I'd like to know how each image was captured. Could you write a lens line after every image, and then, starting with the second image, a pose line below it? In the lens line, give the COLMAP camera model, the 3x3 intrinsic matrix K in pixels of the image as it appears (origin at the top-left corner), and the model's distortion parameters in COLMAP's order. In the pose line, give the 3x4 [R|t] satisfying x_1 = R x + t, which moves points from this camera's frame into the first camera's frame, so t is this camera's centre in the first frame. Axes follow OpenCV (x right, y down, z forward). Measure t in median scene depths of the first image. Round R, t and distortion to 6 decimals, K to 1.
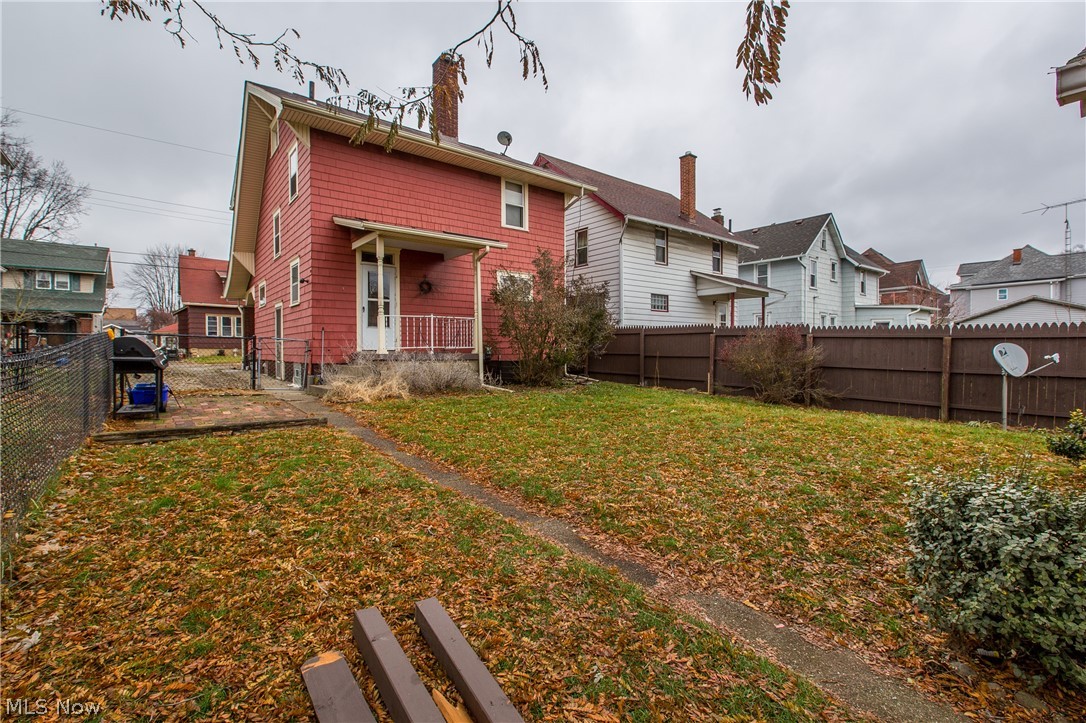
lens RADIAL K [[496.5, 0, 543.0], [0, 496.5, 361.5], [0, 0, 1]] dist [-0.003272, -0.000106]
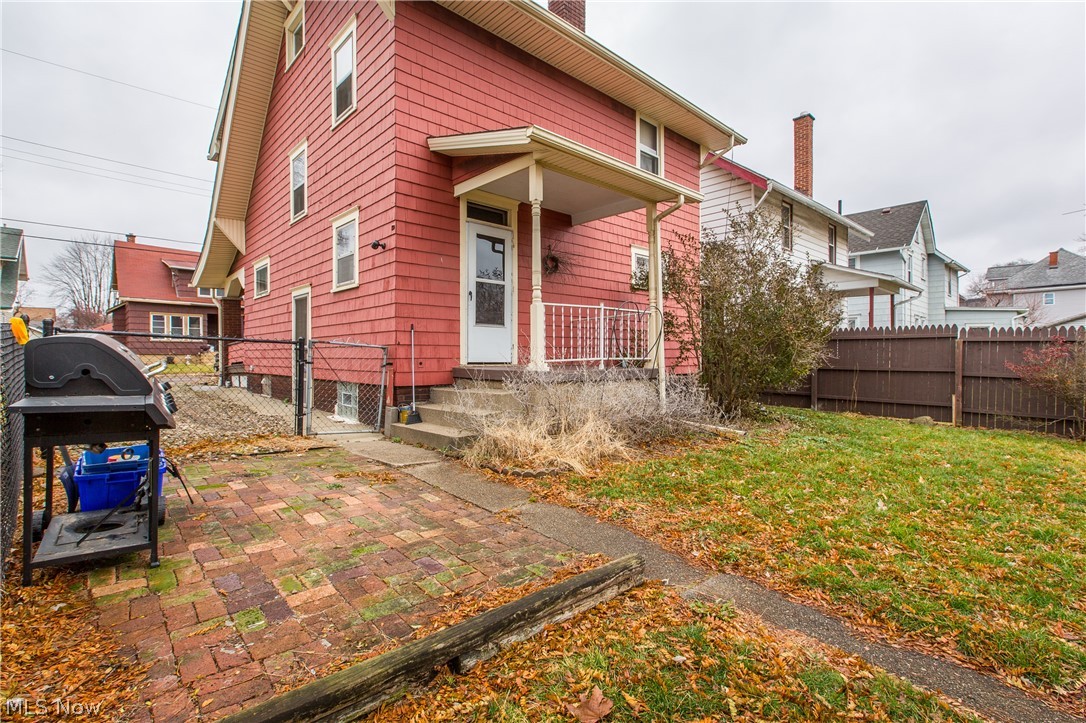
lens RADIAL K [[505.3, 0, 543.0], [0, 505.3, 361.5], [0, 0, 1]] dist [-0.002850, -0.000284]
pose [[0.996570, 0.000660, 0.082756, -0.297698], [0.000279, 0.999936, -0.011333, -0.015886], [-0.082759, 0.011317, 0.996505, 0.344245]]
